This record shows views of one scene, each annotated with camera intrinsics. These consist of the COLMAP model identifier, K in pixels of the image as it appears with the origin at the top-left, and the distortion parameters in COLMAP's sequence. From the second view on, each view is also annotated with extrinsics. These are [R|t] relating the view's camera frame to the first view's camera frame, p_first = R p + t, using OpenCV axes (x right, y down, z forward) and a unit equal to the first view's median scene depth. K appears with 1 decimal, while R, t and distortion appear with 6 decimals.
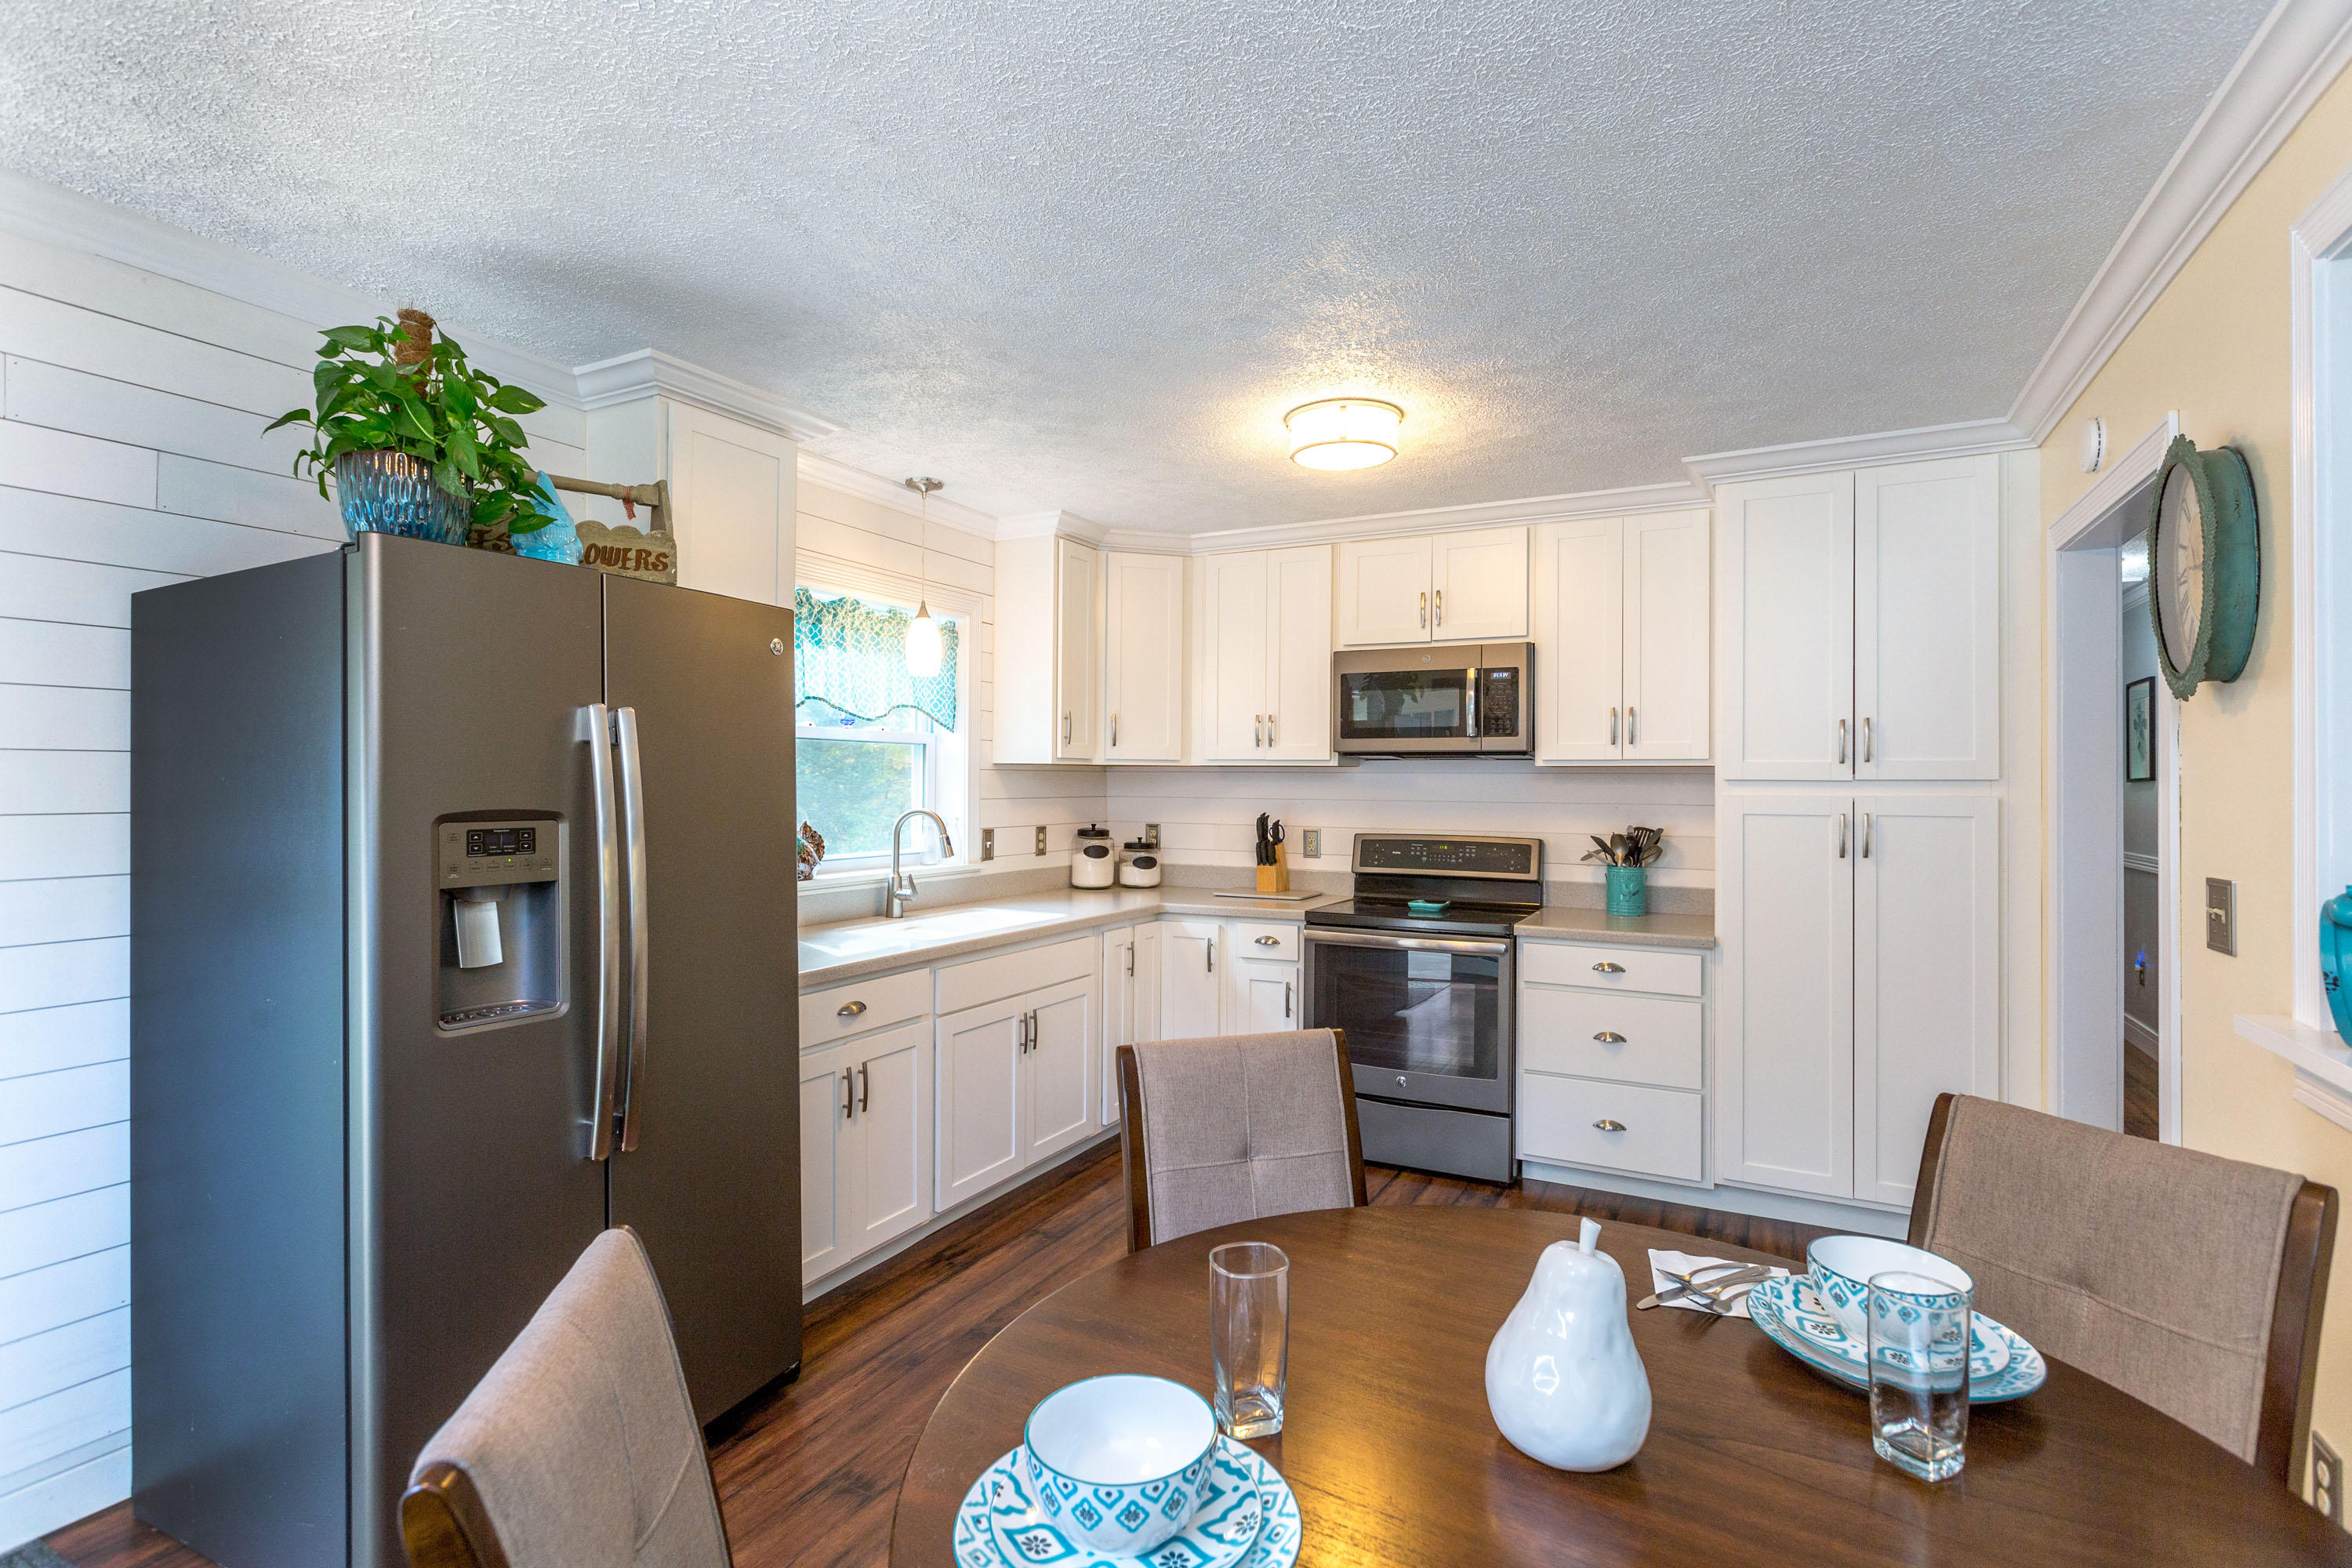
lens RADIAL K [[1156.0, 0, 1186.1], [0, 1156.0, 782.1], [0, 0, 1]] dist [0.000272, 0.000503]
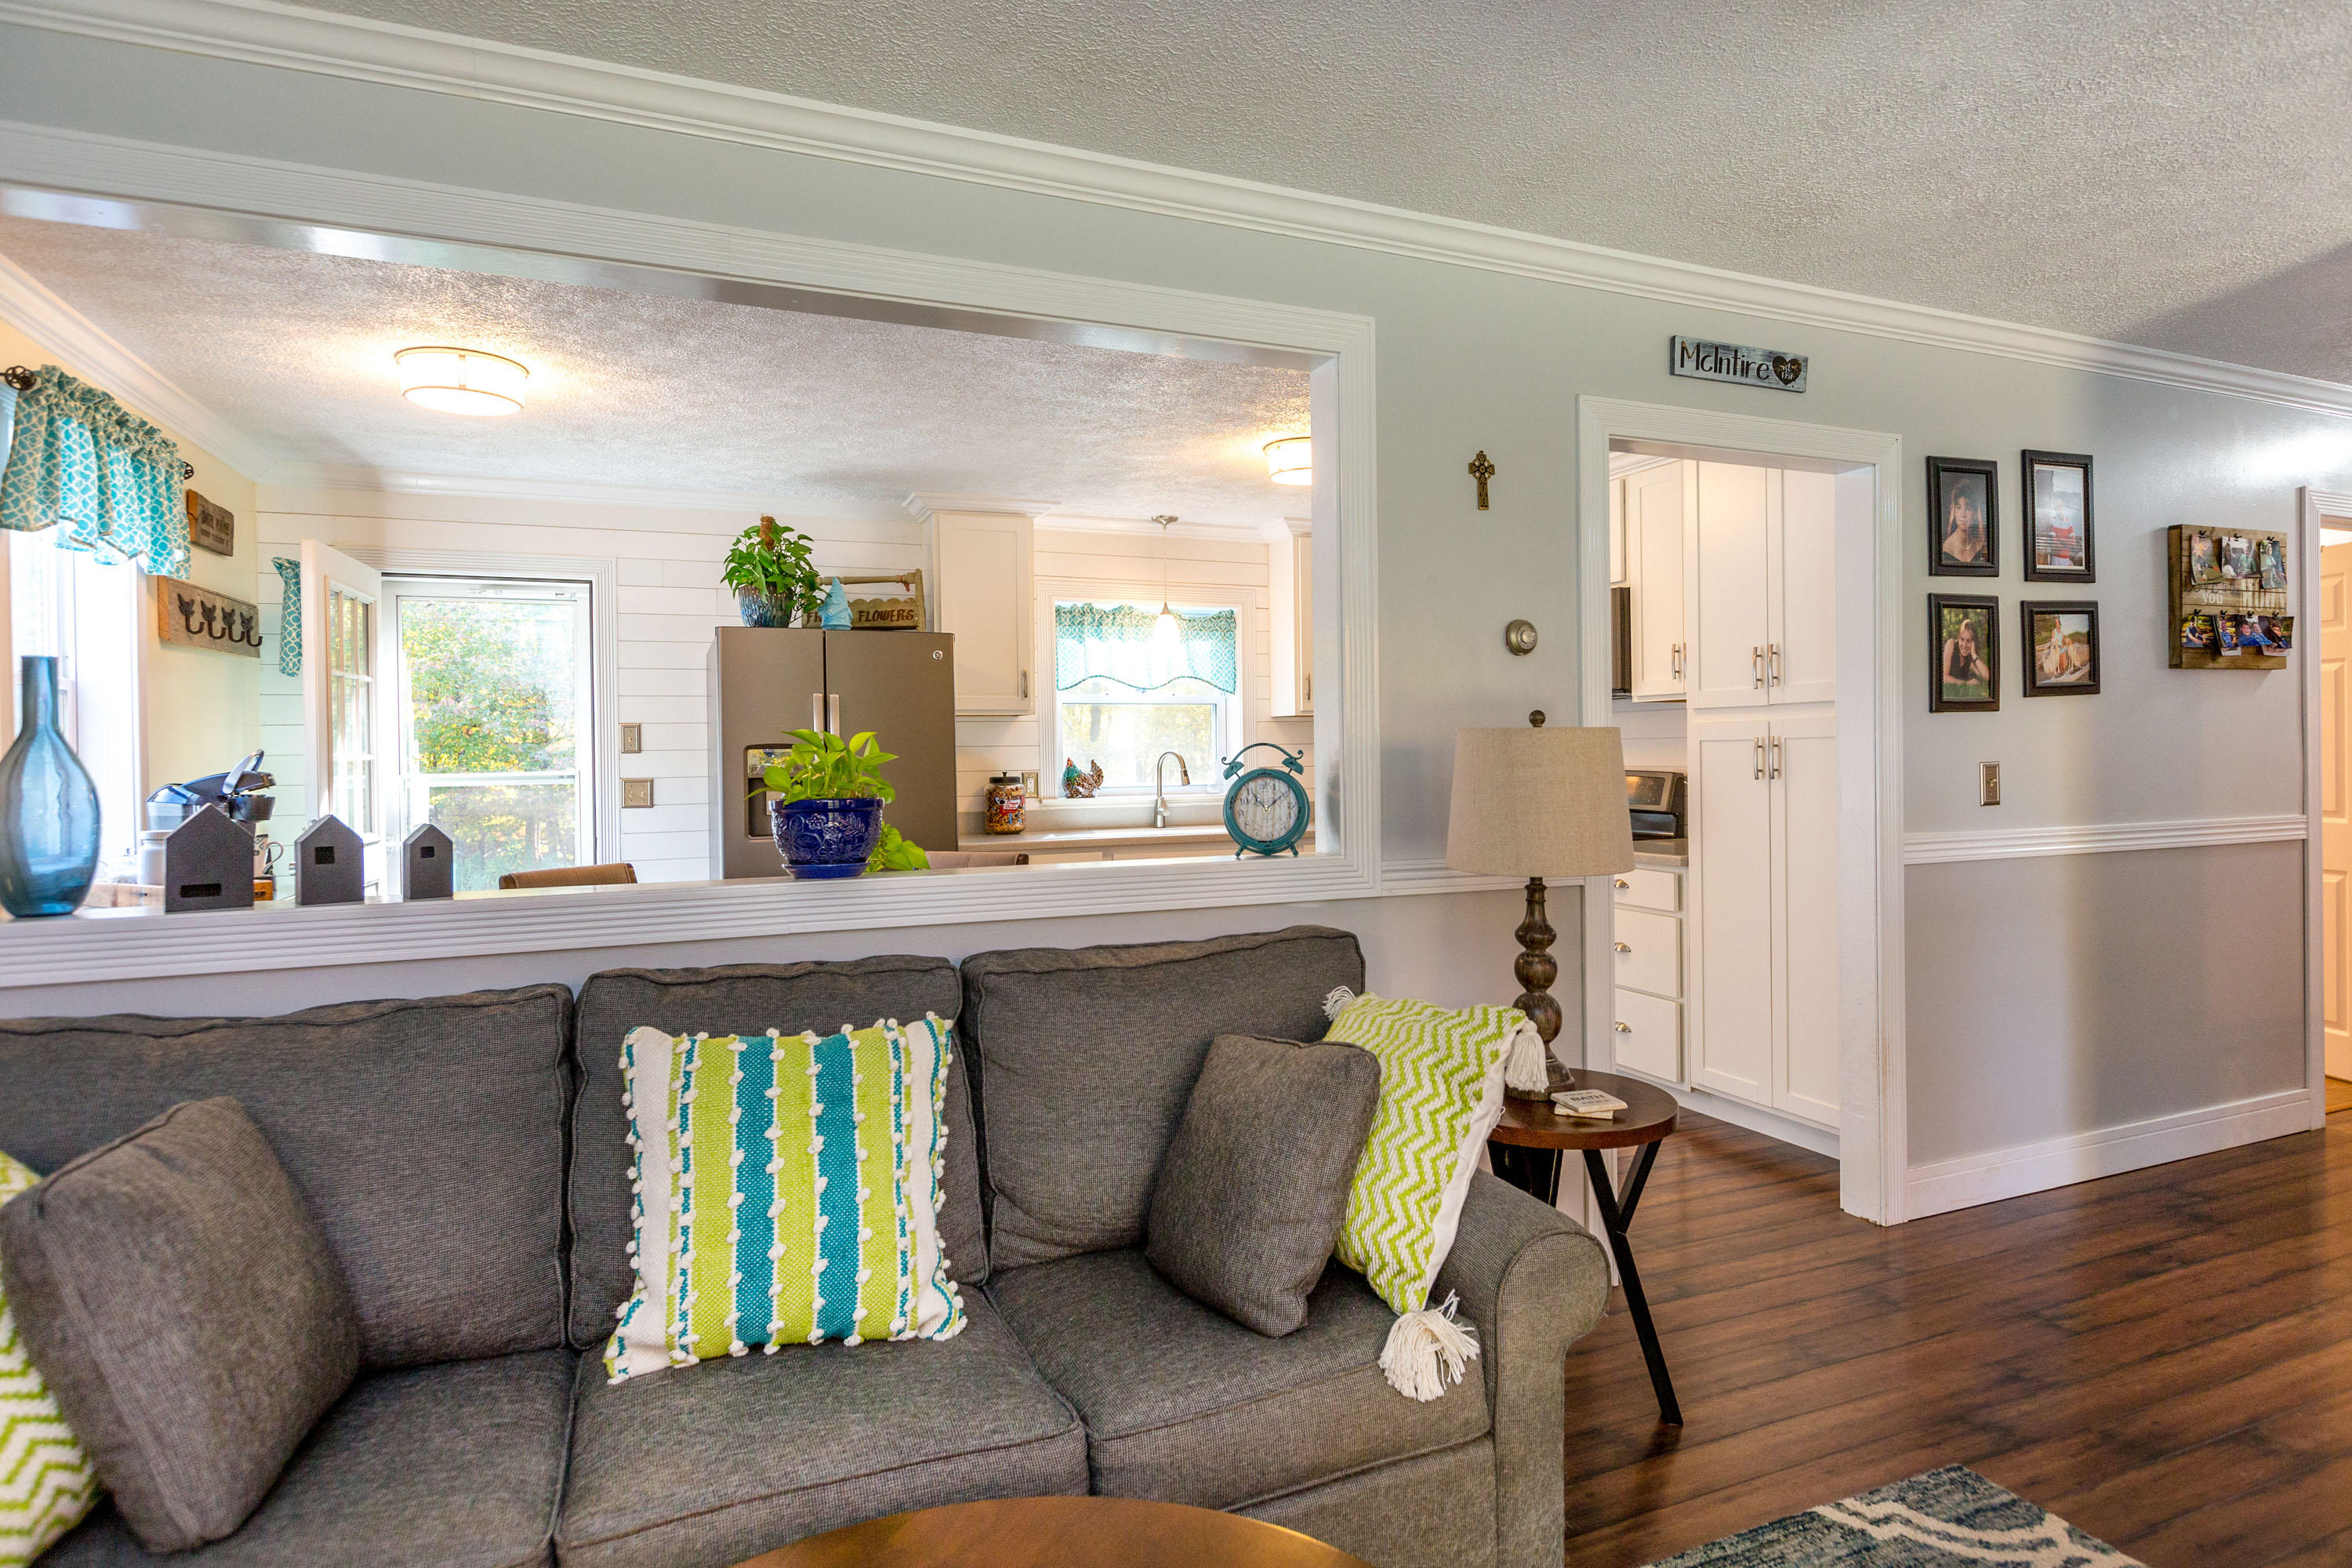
lens RADIAL K [[1277.1, 0, 1198.6], [0, 1277.1, 765.3], [0, 0, 1]] dist [0.009856, 0.000635]
pose [[0.761215, -0.009878, -0.648425, 0.760680], [0.020612, 0.999747, 0.008968, 0.027117], [0.648172, -0.020192, 0.761226, -0.158768]]
